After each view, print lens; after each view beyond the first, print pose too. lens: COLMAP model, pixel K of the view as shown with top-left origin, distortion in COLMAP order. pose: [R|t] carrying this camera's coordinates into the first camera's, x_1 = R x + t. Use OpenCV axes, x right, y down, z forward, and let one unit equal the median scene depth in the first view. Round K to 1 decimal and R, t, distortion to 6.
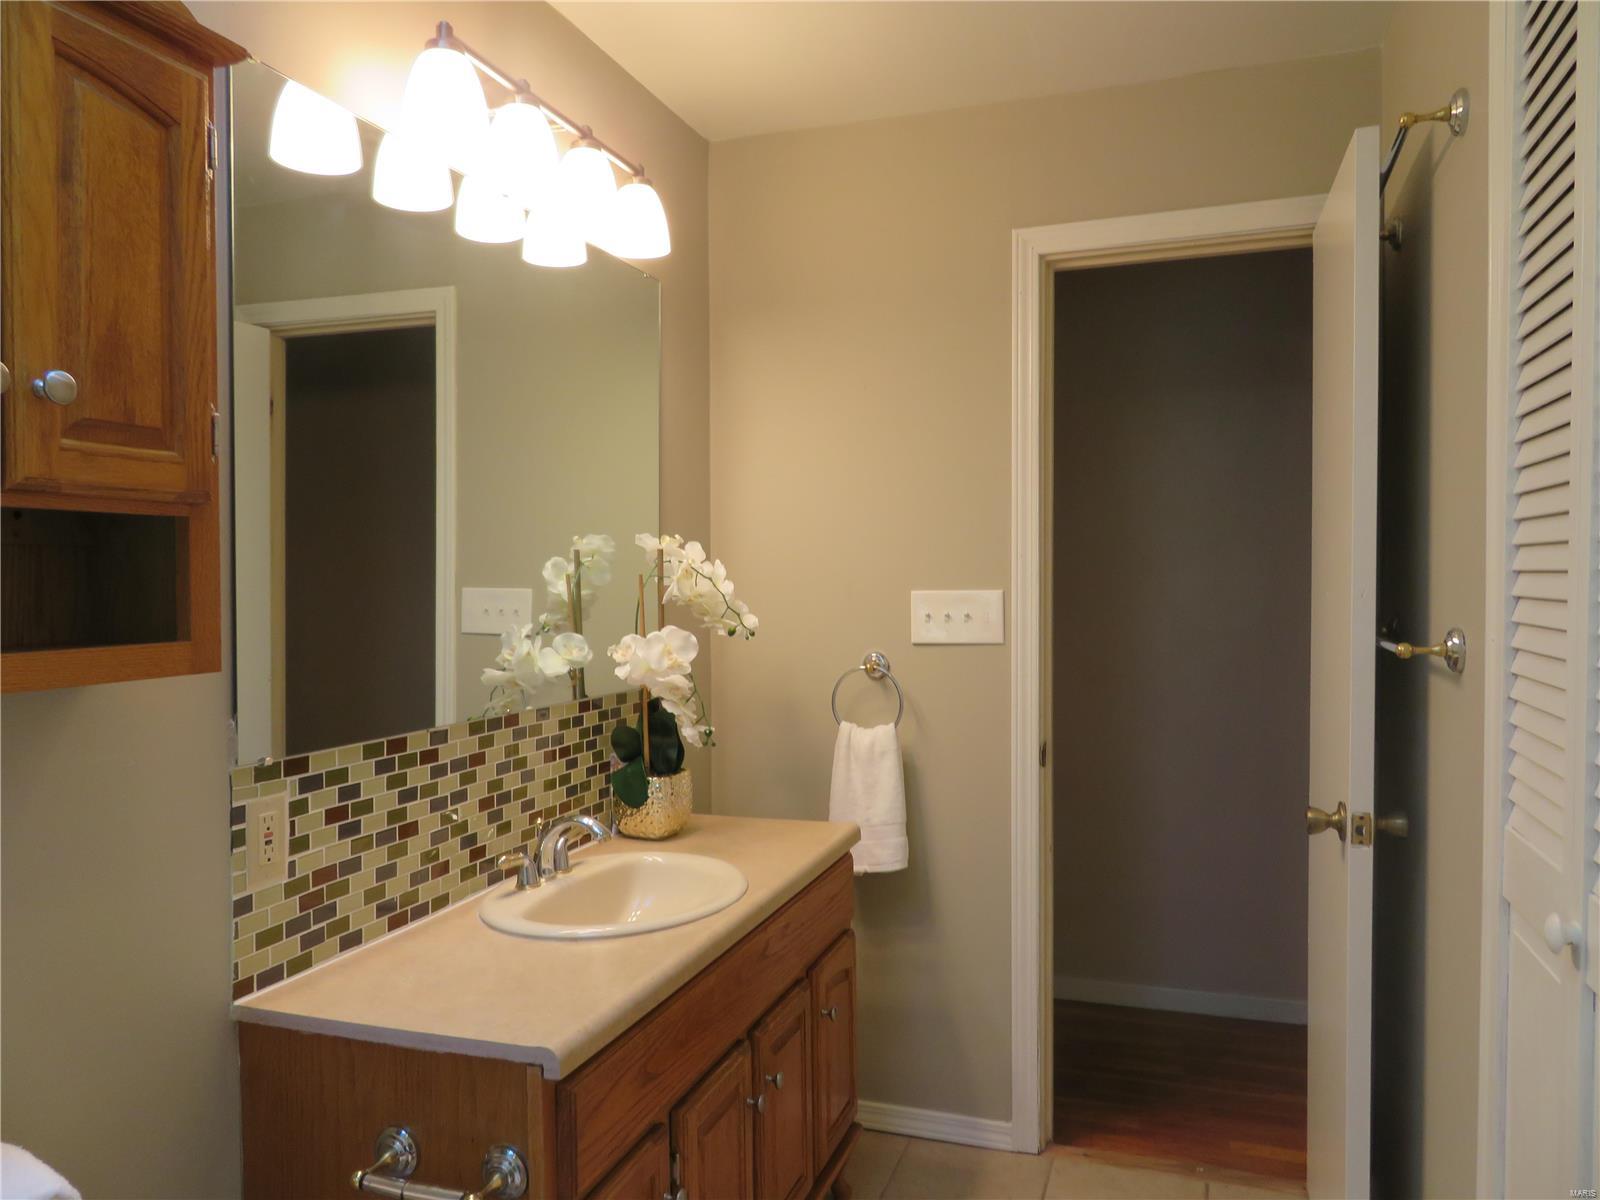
lens RADIAL K [[1159.6, 0, 800.6], [0, 1159.6, 598.0], [0, 0, 1]] dist [0.000063, 0.000776]
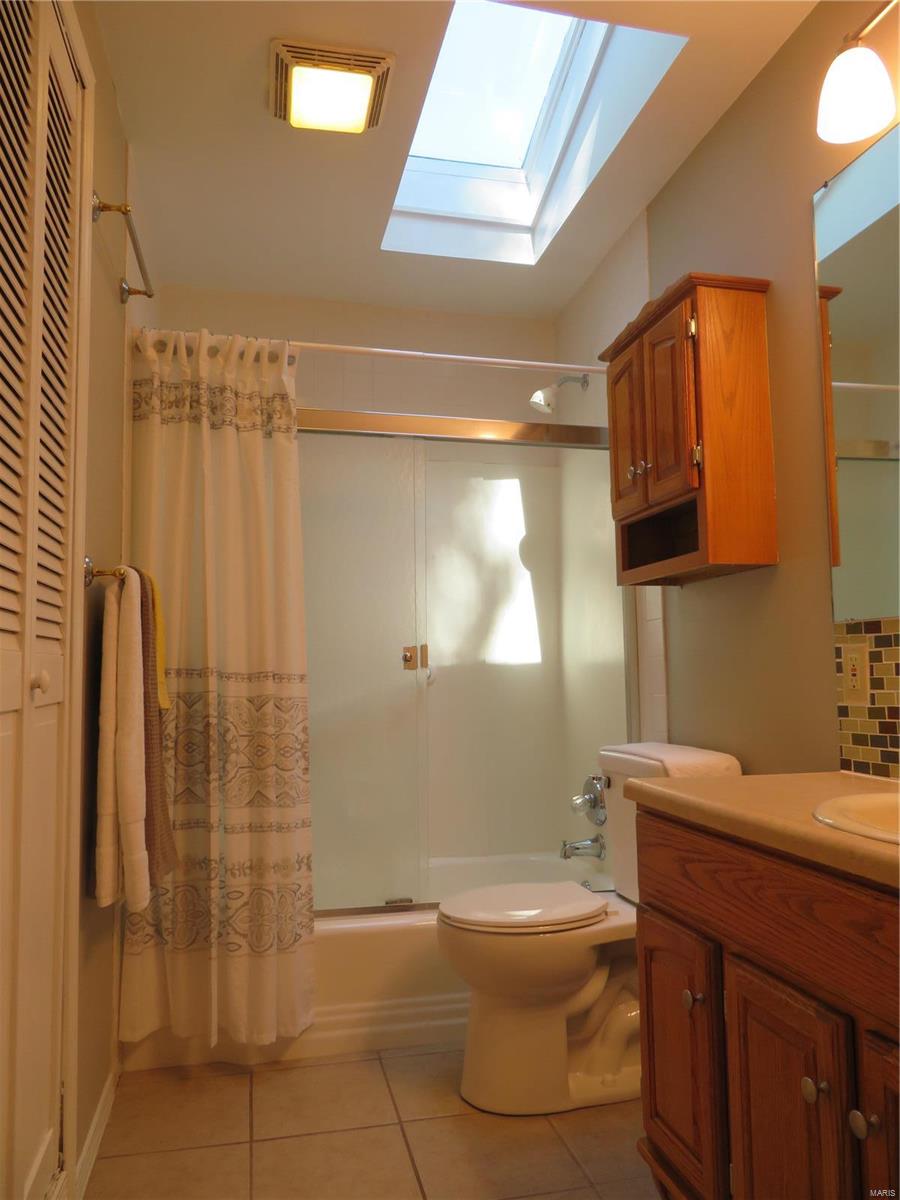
lens RADIAL K [[869.7, 0, 449.0], [0, 869.7, 601.1], [0, 0, 1]] dist [0.000063, 0.000776]
pose [[-0.851558, -0.025480, -0.523641, 0.565487], [0.008375, 0.998030, -0.062183, 0.176747], [0.524194, -0.057338, -0.849667, 1.648642]]
